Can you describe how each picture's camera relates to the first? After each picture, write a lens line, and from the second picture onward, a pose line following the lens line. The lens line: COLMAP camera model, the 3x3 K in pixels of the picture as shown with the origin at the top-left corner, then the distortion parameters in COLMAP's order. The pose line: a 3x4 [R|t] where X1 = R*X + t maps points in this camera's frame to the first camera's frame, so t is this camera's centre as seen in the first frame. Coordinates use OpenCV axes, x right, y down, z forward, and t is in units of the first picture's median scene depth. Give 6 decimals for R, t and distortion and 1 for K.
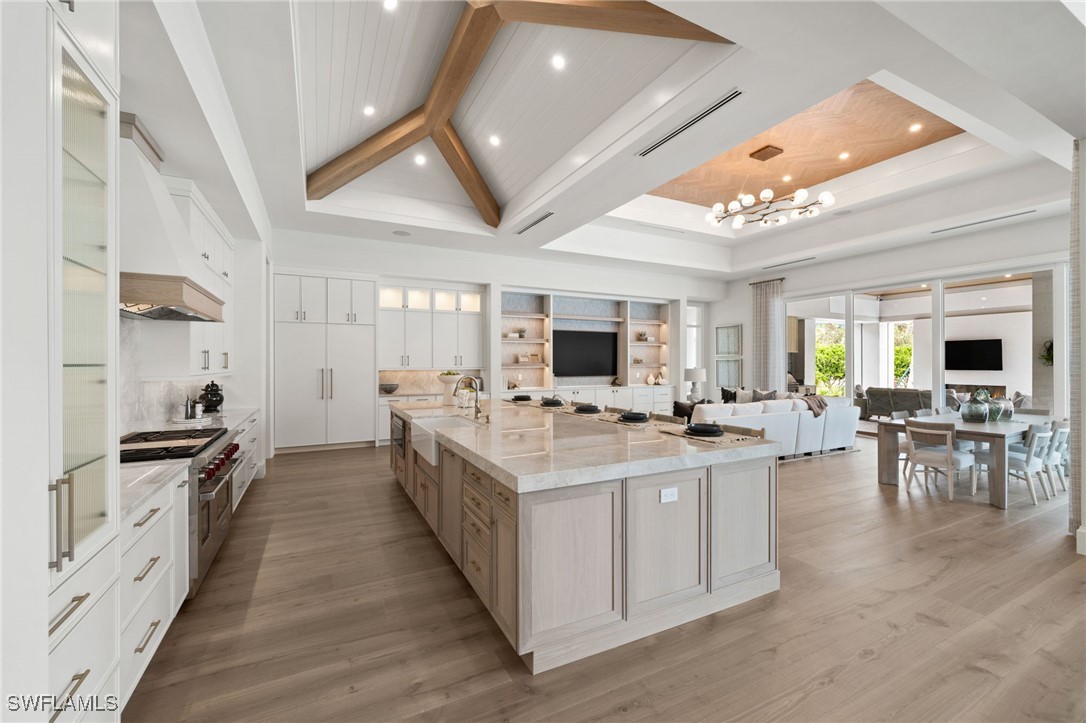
lens RADIAL K [[443.9, 0, 543.5], [0, 443.9, 361.4], [0, 0, 1]] dist [-0.000004, 0.000000]
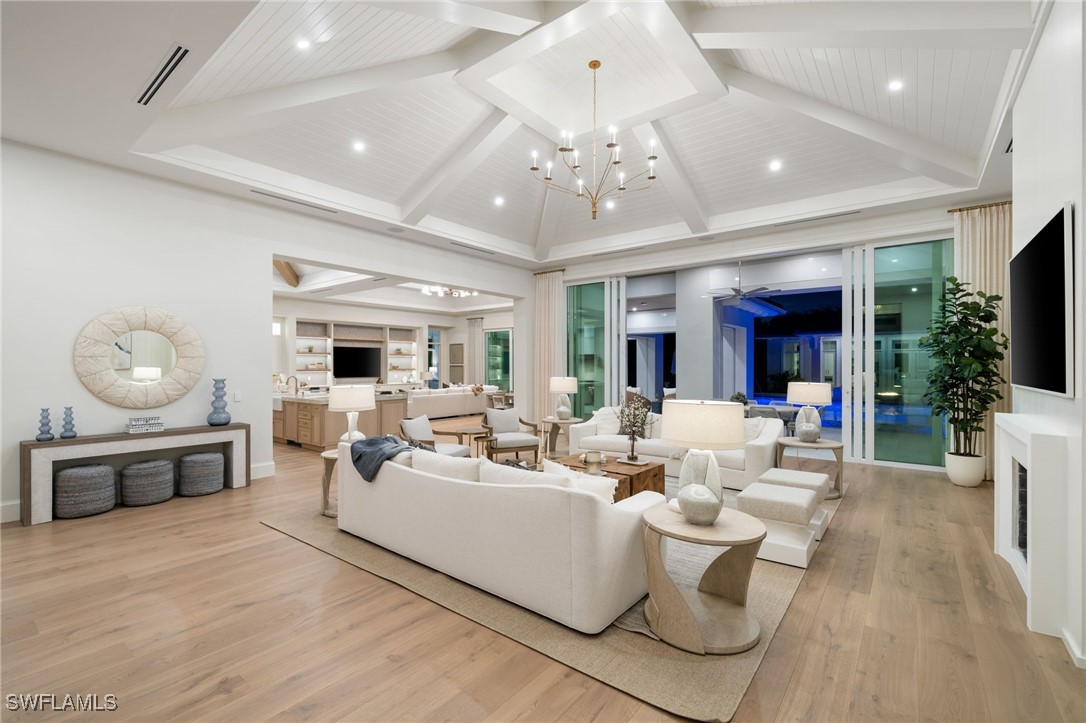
lens RADIAL K [[473.8, 0, 544.9], [0, 473.8, 364.1], [0, 0, 1]] dist [0.000433, -0.000008]
pose [[0.905353, -0.001303, 0.424658, -0.010294], [0.002329, 0.999995, -0.001897, -0.007212], [-0.424654, 0.002707, 0.905352, -0.723731]]
